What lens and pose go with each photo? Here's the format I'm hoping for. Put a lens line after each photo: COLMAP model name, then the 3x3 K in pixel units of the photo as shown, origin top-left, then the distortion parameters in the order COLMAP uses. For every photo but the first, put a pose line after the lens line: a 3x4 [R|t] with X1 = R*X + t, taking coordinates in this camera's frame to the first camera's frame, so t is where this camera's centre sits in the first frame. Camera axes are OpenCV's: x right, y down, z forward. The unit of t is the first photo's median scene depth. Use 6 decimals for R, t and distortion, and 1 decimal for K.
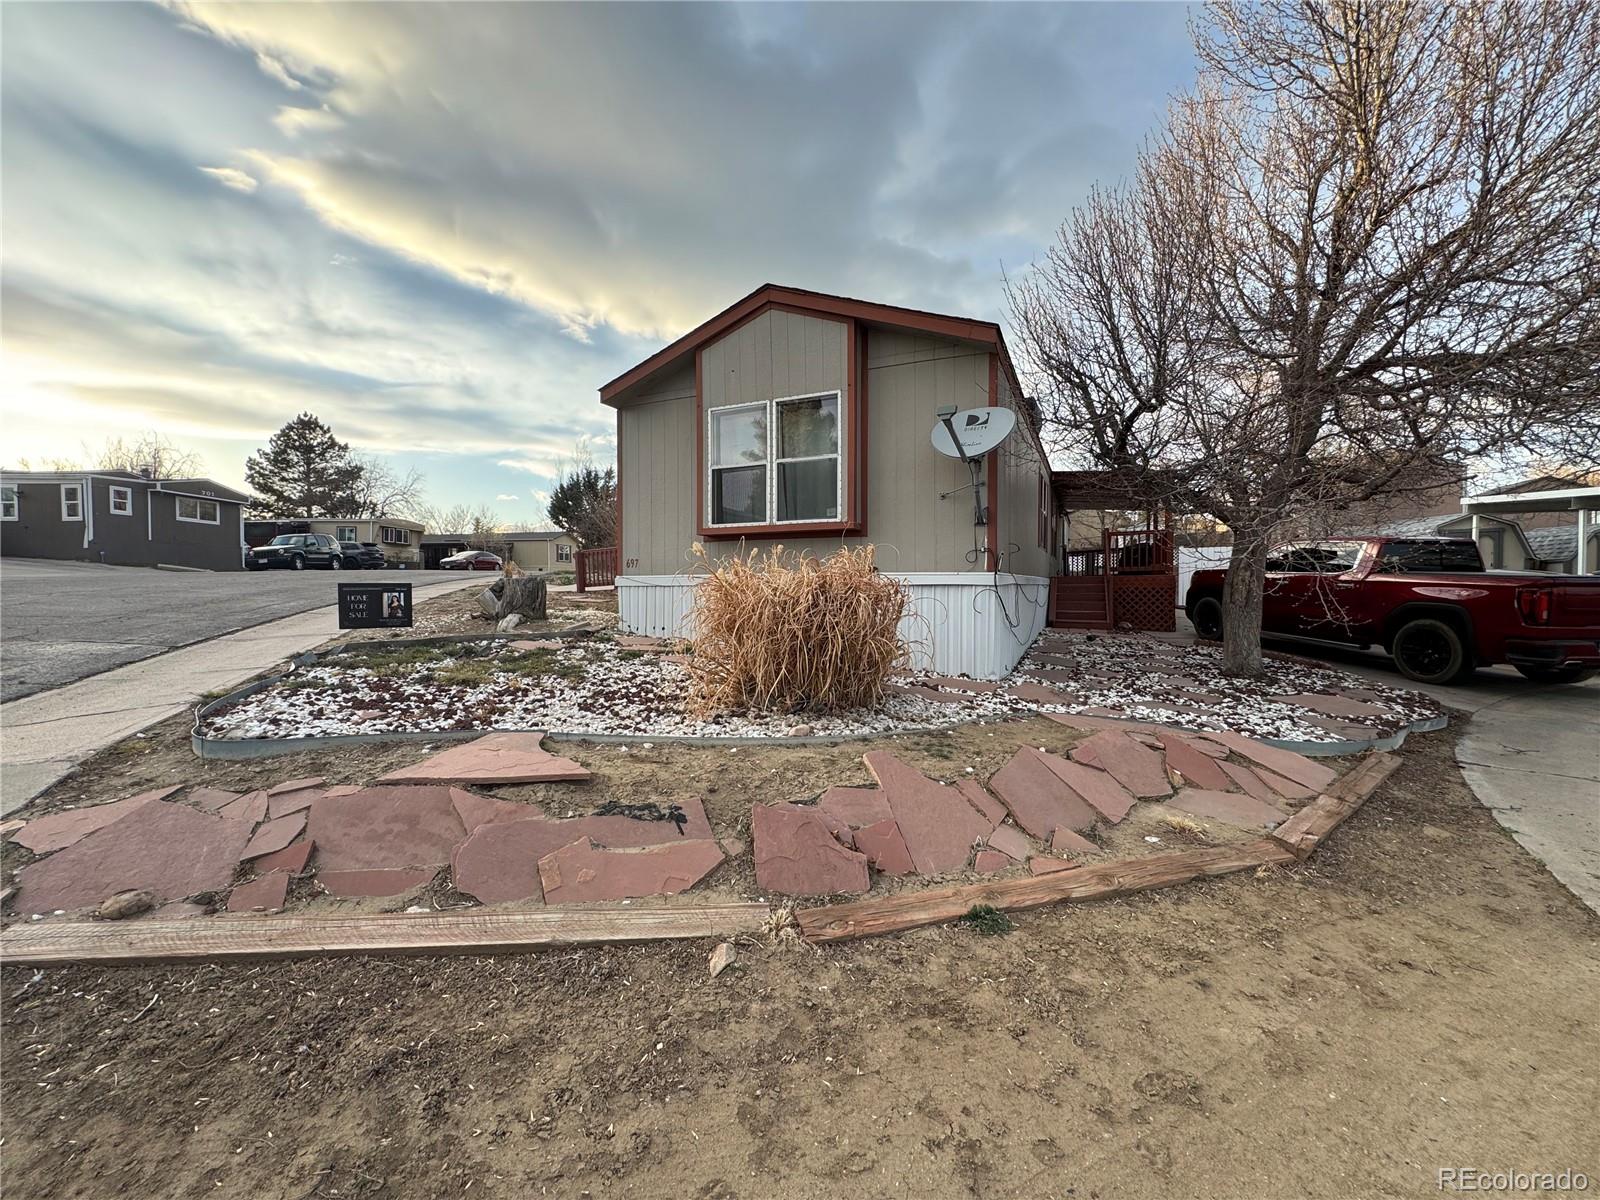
lens RADIAL K [[640.0, 0, 798.7], [0, 640.0, 601.4], [0, 0, 1]] dist [0.013112, -0.007812]
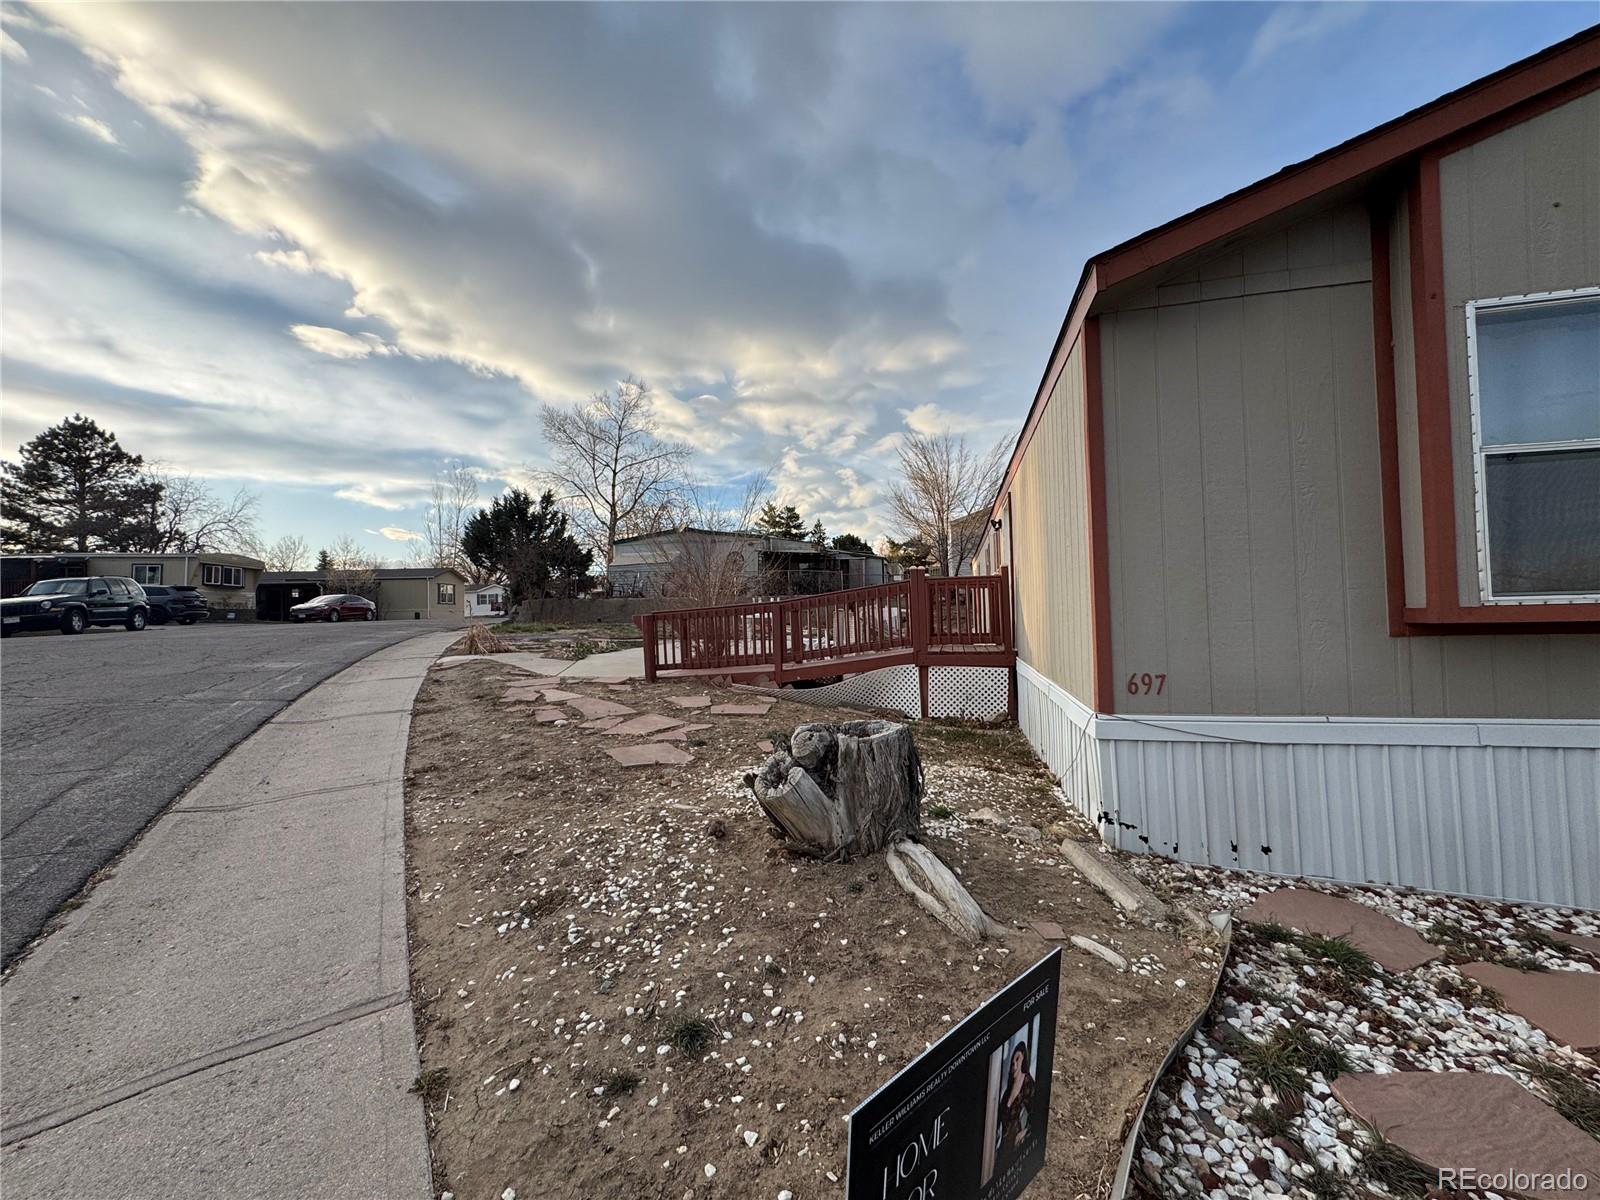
lens RADIAL K [[640.0, 0, 798.7], [0, 640.0, 601.4], [0, 0, 1]] dist [0.013112, -0.007812]
pose [[0.979965, -0.019383, 0.198226, -0.090491], [0.028344, 0.998696, -0.042472, -0.016373], [-0.197144, 0.047239, 0.979236, 0.102349]]
